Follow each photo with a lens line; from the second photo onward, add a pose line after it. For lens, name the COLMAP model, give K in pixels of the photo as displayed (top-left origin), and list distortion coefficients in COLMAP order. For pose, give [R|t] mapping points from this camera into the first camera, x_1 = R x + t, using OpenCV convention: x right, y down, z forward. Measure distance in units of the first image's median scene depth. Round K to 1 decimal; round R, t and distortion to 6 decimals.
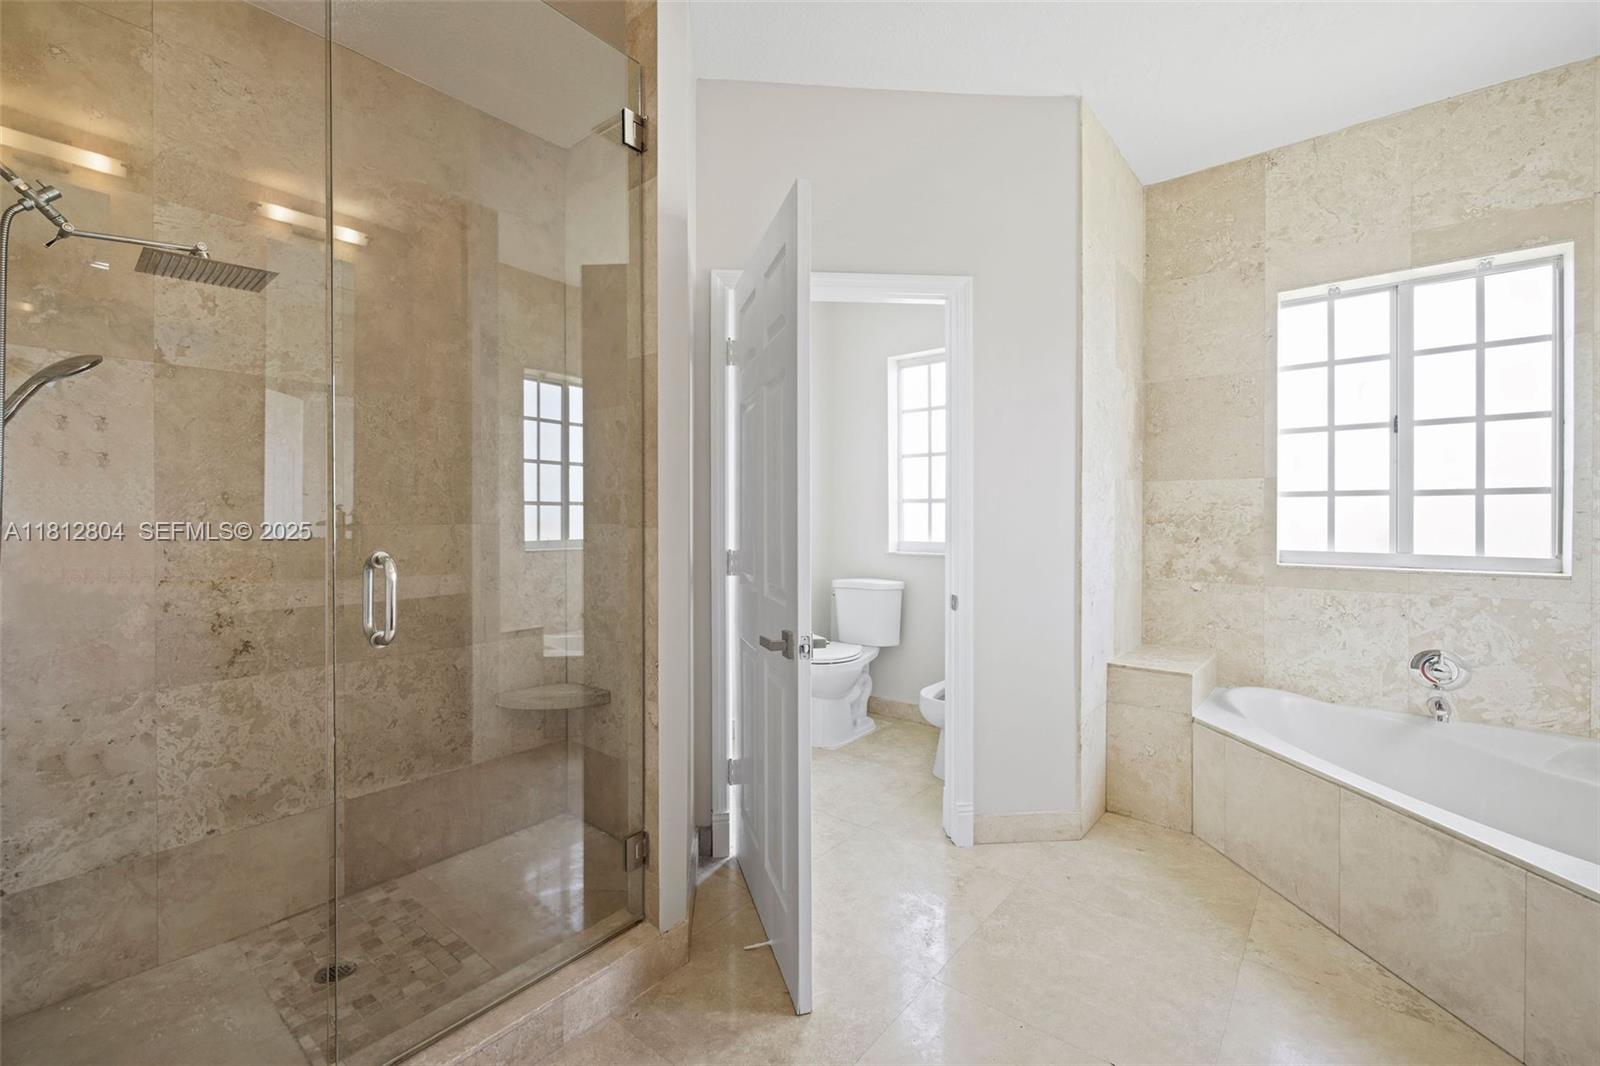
lens RADIAL K [[683.1, 0, 789.5], [0, 683.1, 523.1], [0, 0, 1]] dist [-0.001104, -0.000309]
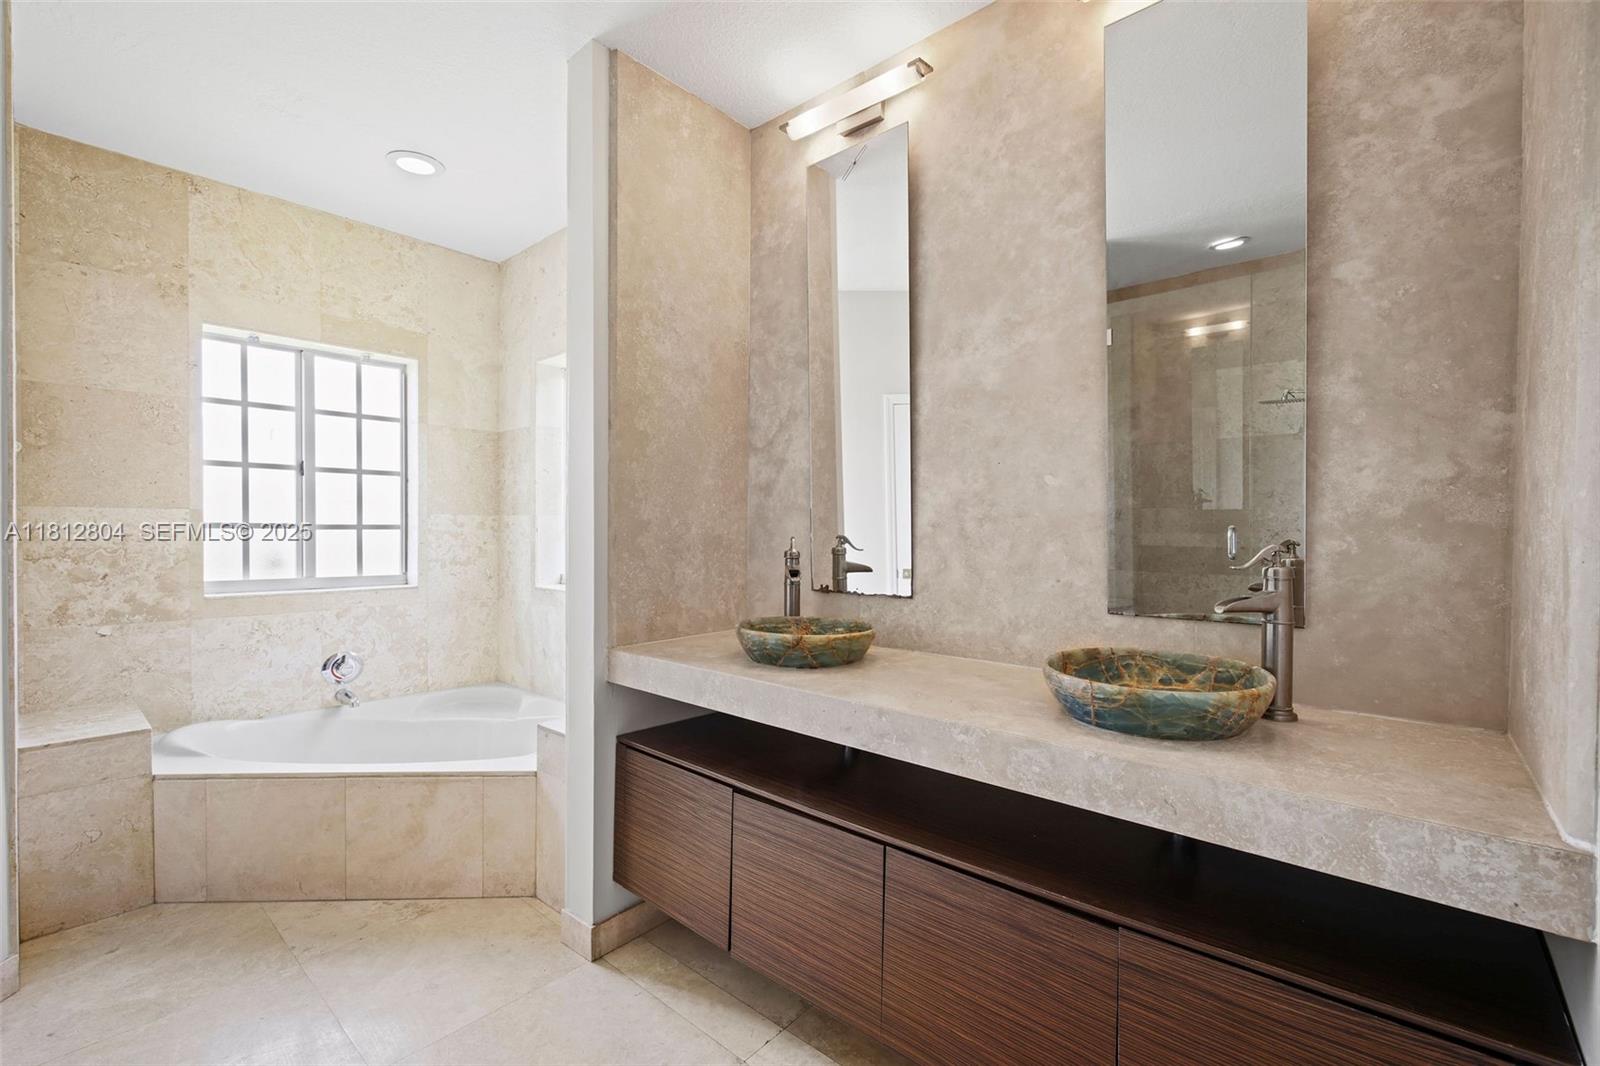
lens RADIAL K [[683.1, 0, 790.5], [0, 683.1, 539.1], [0, 0, 1]] dist [-0.001104, -0.000309]
pose [[0.040358, -0.012899, 0.999102, -0.267128], [0.004900, 0.999907, 0.012712, -0.034894], [-0.999173, 0.004383, 0.040417, 0.117242]]
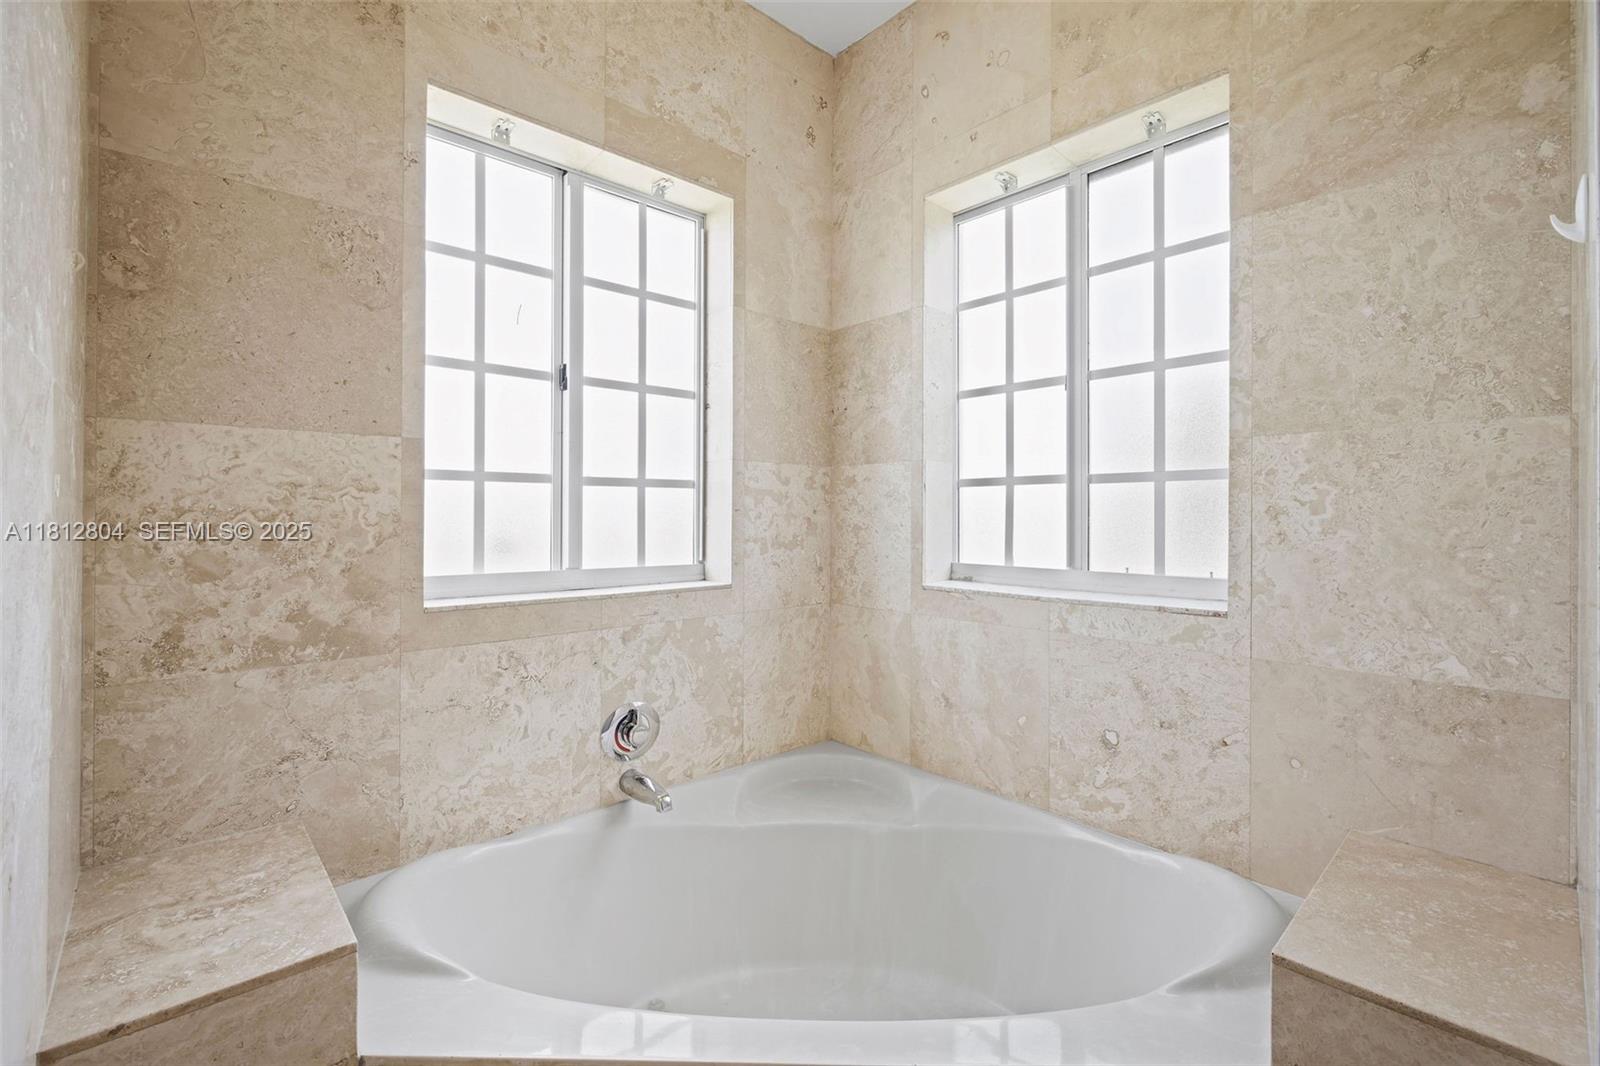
lens RADIAL K [[683.1, 0, 785.7], [0, 683.1, 510.2], [0, 0, 1]] dist [-0.001104, -0.000309]
pose [[0.146748, 0.010898, 0.989114, 0.267093], [0.011399, 0.999854, -0.012708, -0.003397], [-0.989108, 0.013140, 0.146602, 0.717304]]
